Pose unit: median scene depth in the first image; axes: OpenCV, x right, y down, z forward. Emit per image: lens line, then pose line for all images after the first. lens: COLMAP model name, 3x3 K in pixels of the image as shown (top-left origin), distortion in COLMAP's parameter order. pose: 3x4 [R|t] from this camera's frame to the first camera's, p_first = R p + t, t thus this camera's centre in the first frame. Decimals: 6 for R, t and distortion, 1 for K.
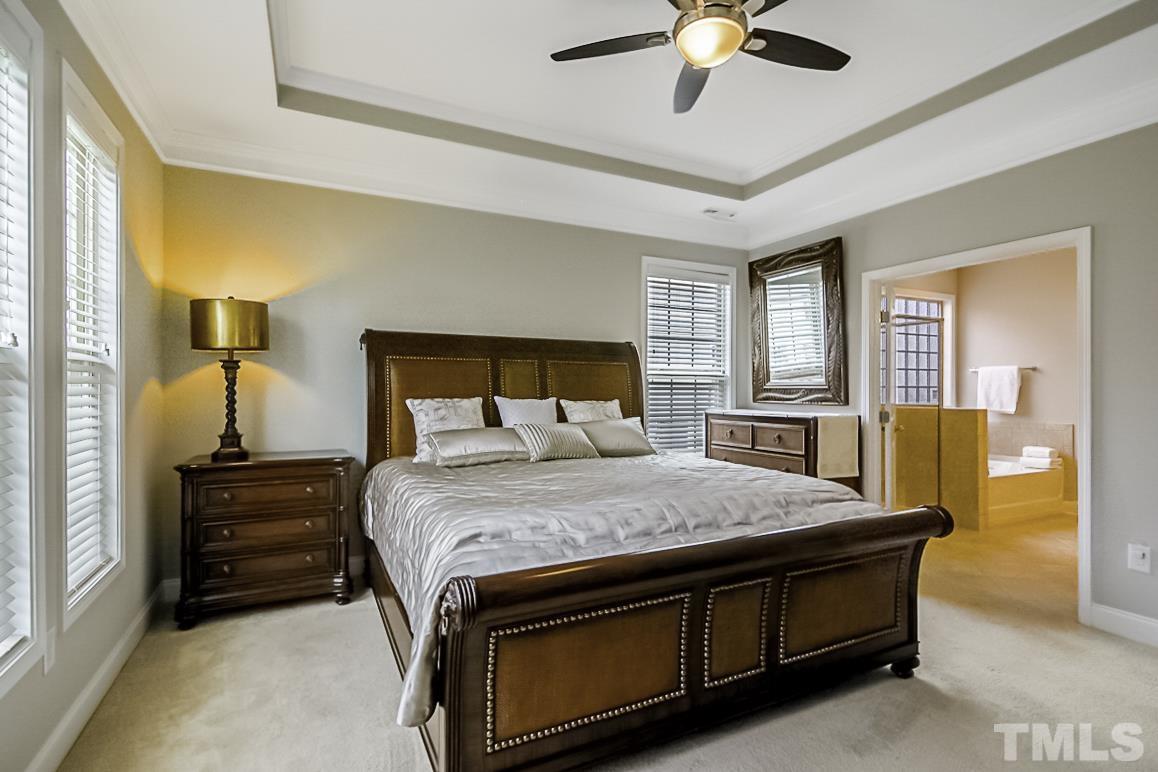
lens RADIAL K [[563.7, 0, 588.4], [0, 563.7, 387.5], [0, 0, 1]] dist [-0.002322, -0.000484]
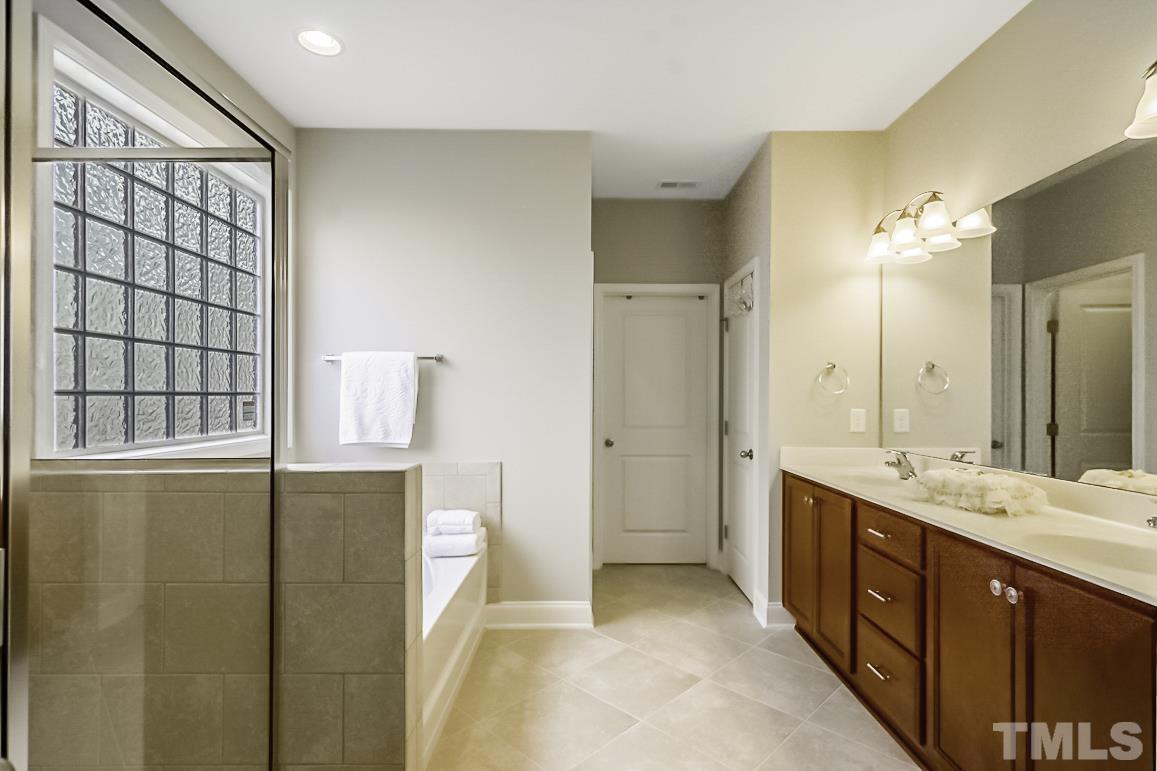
lens RADIAL K [[563.3, 0, 586.4], [0, 563.3, 394.7], [0, 0, 1]] dist [-0.002322, -0.000484]
pose [[0.445055, -0.000687, 0.895503, 0.383920], [0.000159, 1.000000, 0.000688, -0.000579], [-0.895503, -0.000164, 0.445055, 0.640496]]
